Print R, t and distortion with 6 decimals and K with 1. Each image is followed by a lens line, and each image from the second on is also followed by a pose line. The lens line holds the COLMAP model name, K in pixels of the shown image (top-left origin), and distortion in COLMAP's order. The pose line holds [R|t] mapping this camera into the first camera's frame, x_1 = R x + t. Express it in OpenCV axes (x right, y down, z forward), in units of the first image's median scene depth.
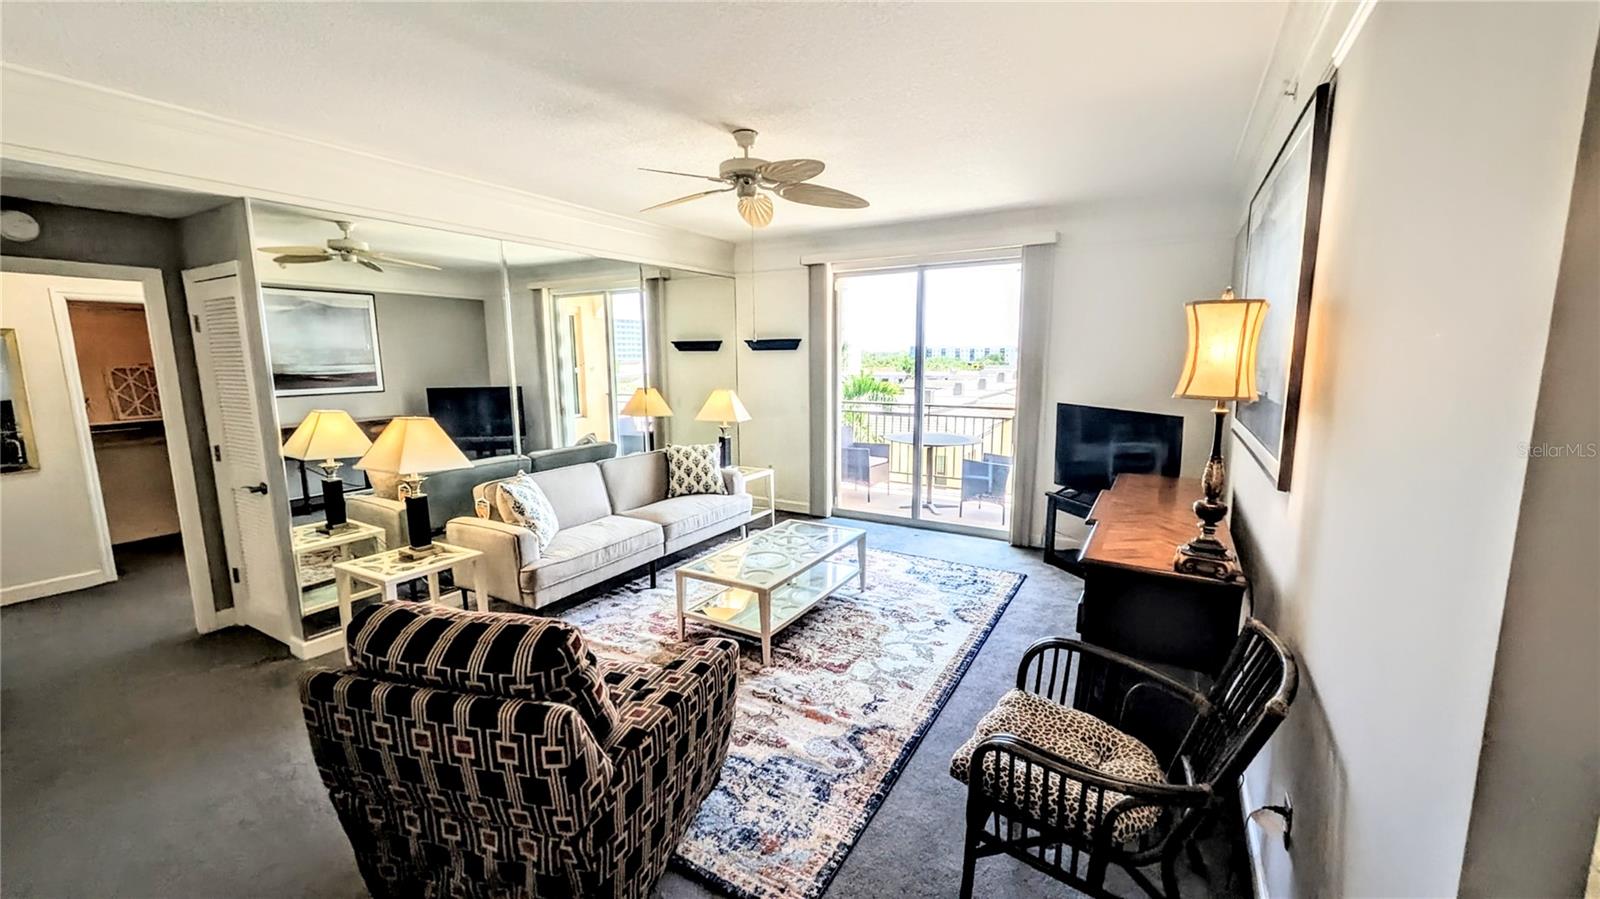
lens RADIAL K [[624.9, 0, 795.8], [0, 624.9, 450.2], [0, 0, 1]] dist [0.006874, -0.004274]
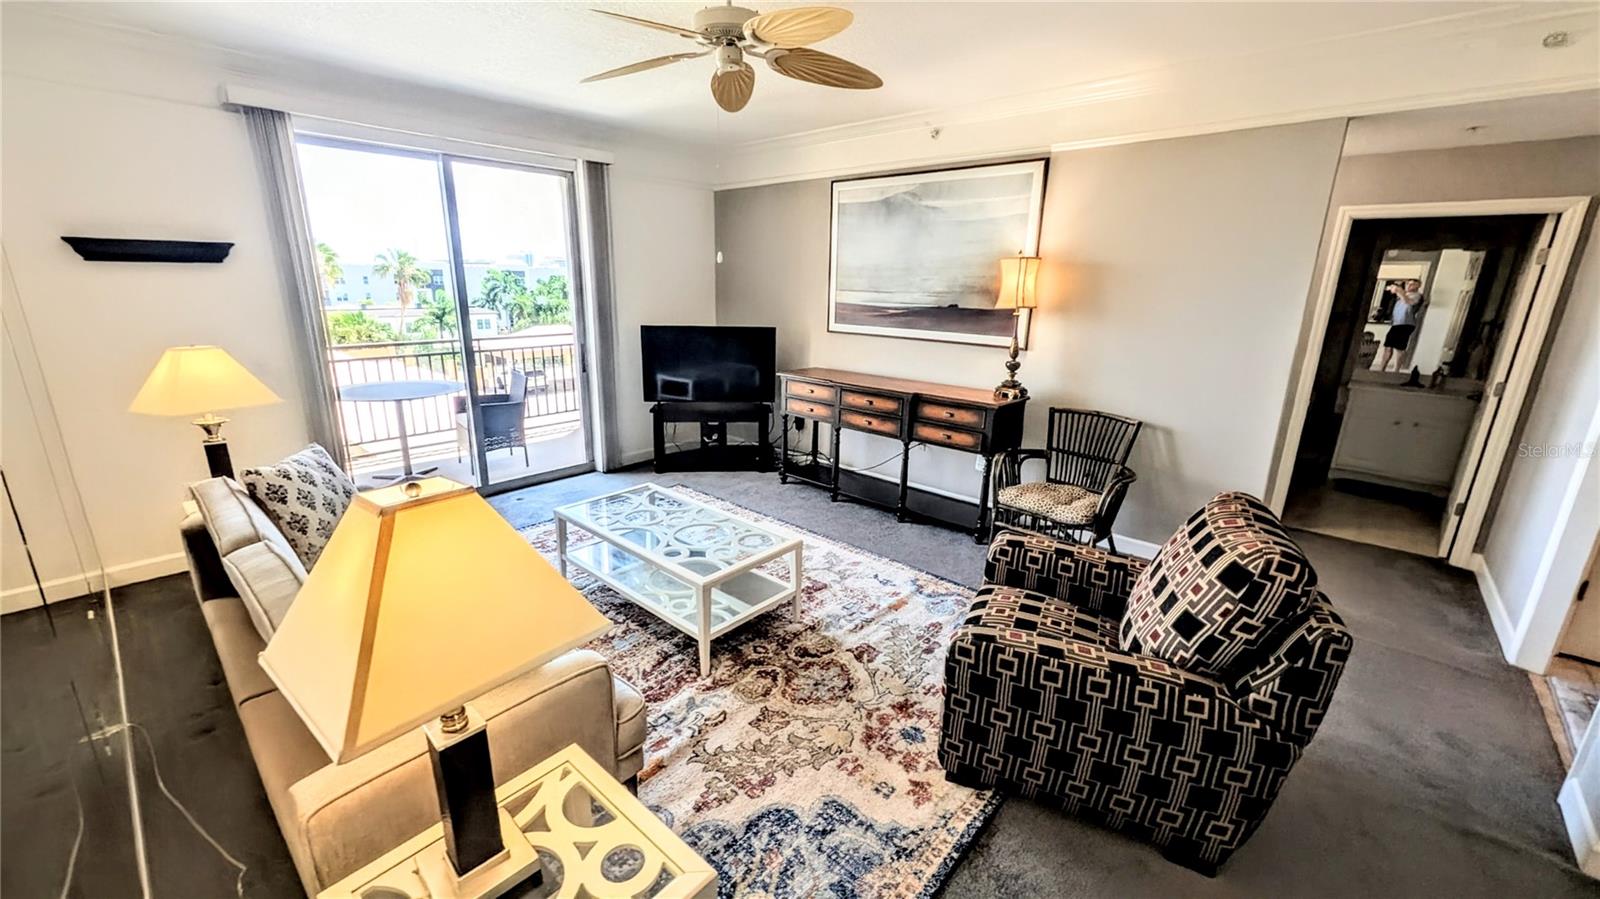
lens RADIAL K [[622.2, 0, 792.4], [0, 622.2, 451.3], [0, 0, 1]] dist [0.001886, 0.000115]
pose [[0.194389, -0.254679, 0.947287, -0.583848], [0.134635, 0.963496, 0.231409, -0.078695], [-0.971641, 0.082554, 0.221581, 0.523271]]
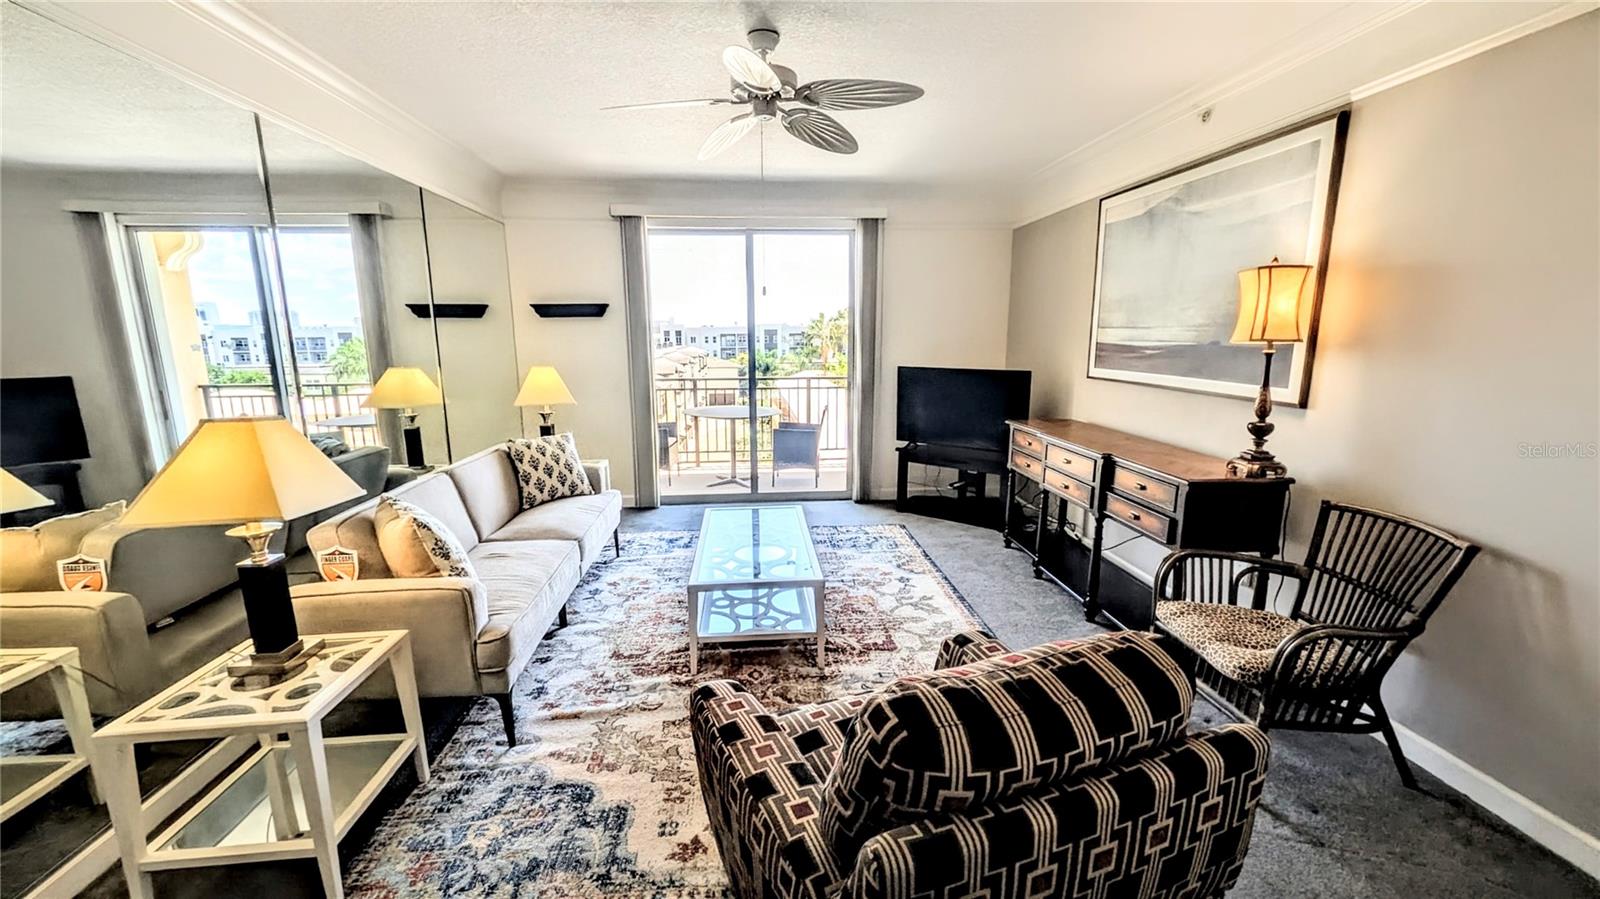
lens RADIAL K [[624.9, 0, 795.8], [0, 624.9, 450.2], [0, 0, 1]] dist [0.006874, -0.004274]
pose [[0.814796, -0.107155, 0.569759, -0.367150], [0.090399, 0.994232, 0.057710, -0.008492], [-0.572656, 0.004484, 0.819783, 0.198938]]
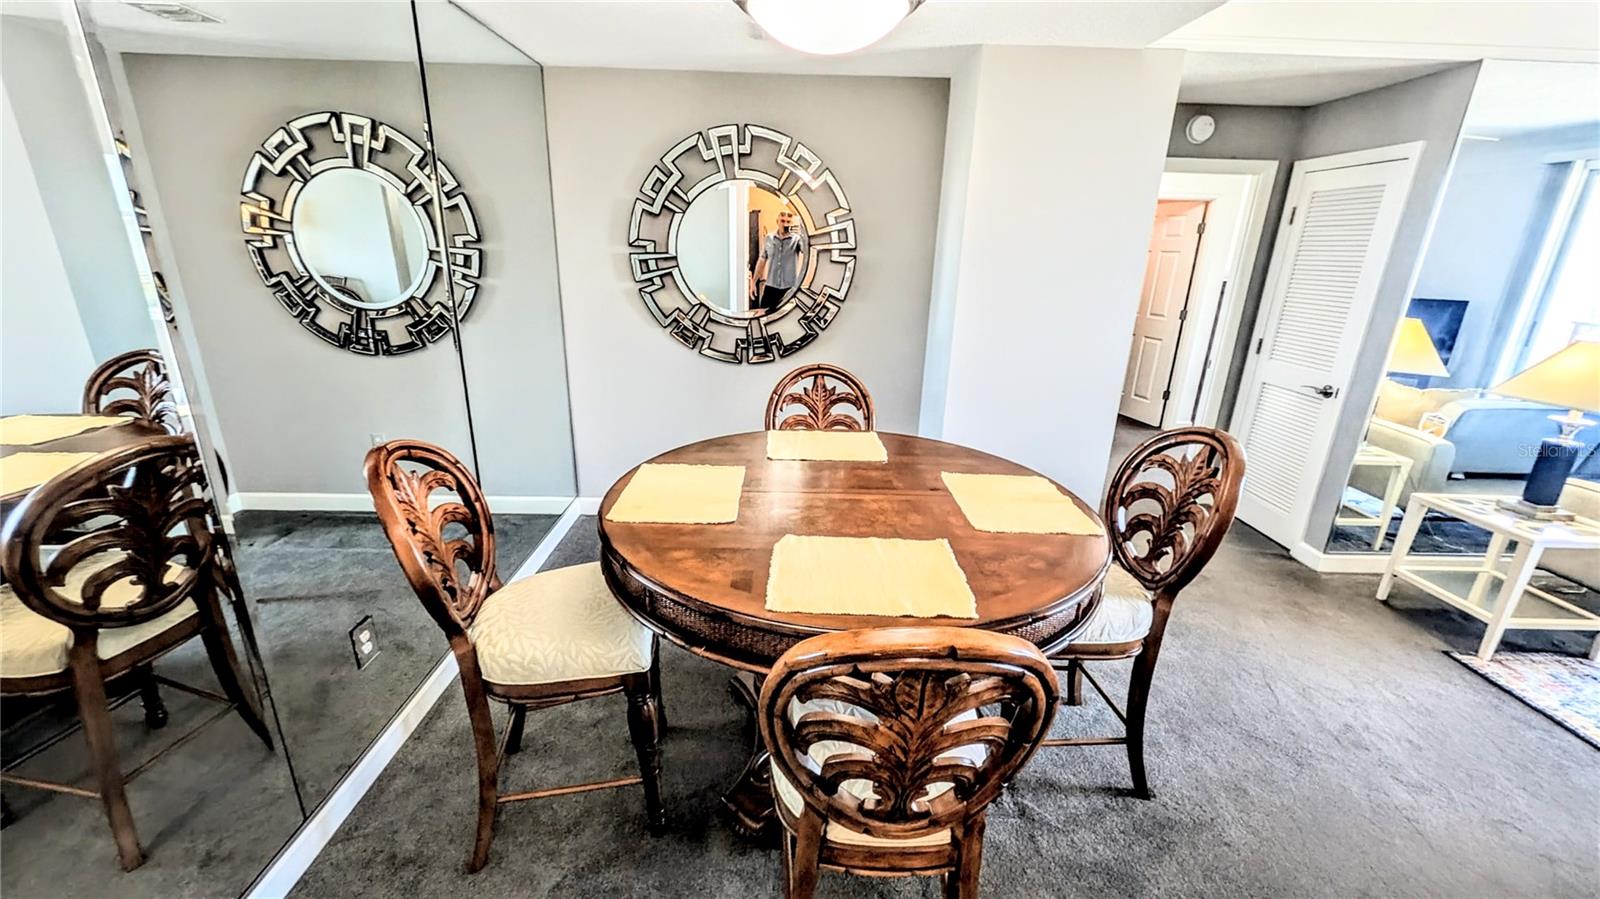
lens RADIAL K [[627.5, 0, 798.9], [0, 627.5, 454.6], [0, 0, 1]] dist [-0.007888, 0.000082]
pose [[0.520718, 0.292297, -0.802132, -0.331887], [-0.157728, 0.956326, 0.246093, 0.032956], [0.839032, -0.001626, 0.544080, -0.158830]]
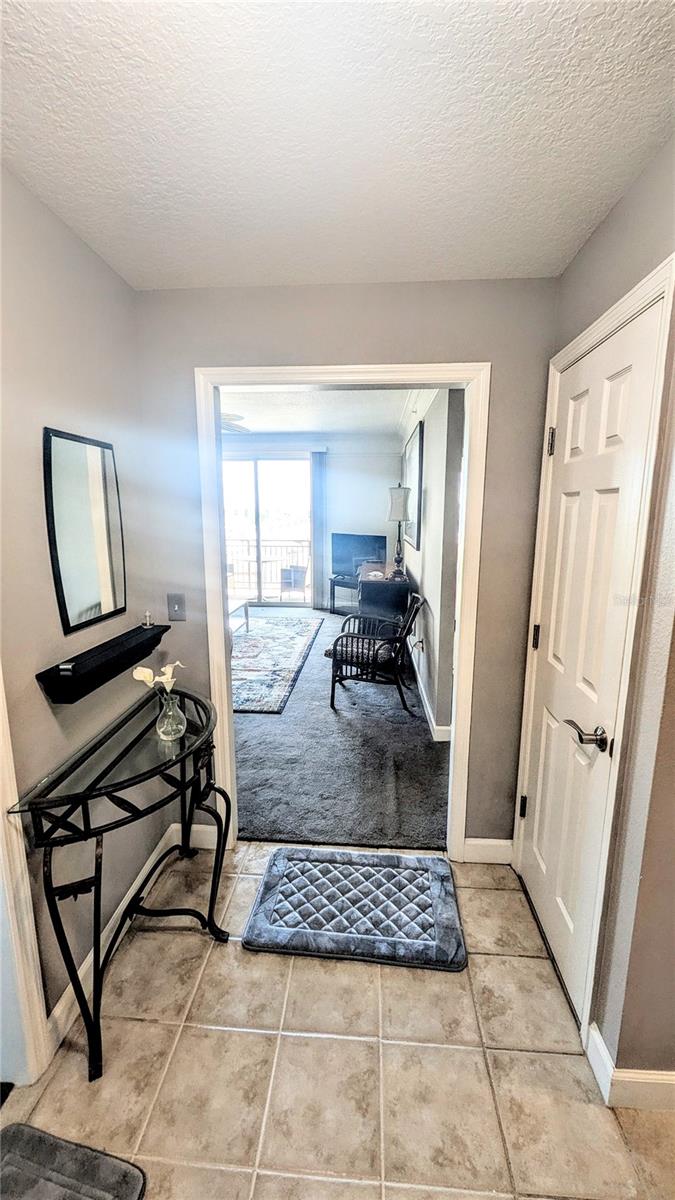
lens RADIAL K [[468.7, 0, 337.5], [0, 468.7, 600.0], [0, 0, 1]] dist [0.006874, -0.004274]
pose [[0.894917, -0.072147, 0.440362, -0.237011], [0.058708, 0.997301, 0.044085, 0.071260], [-0.442354, -0.013600, 0.896737, -0.349028]]
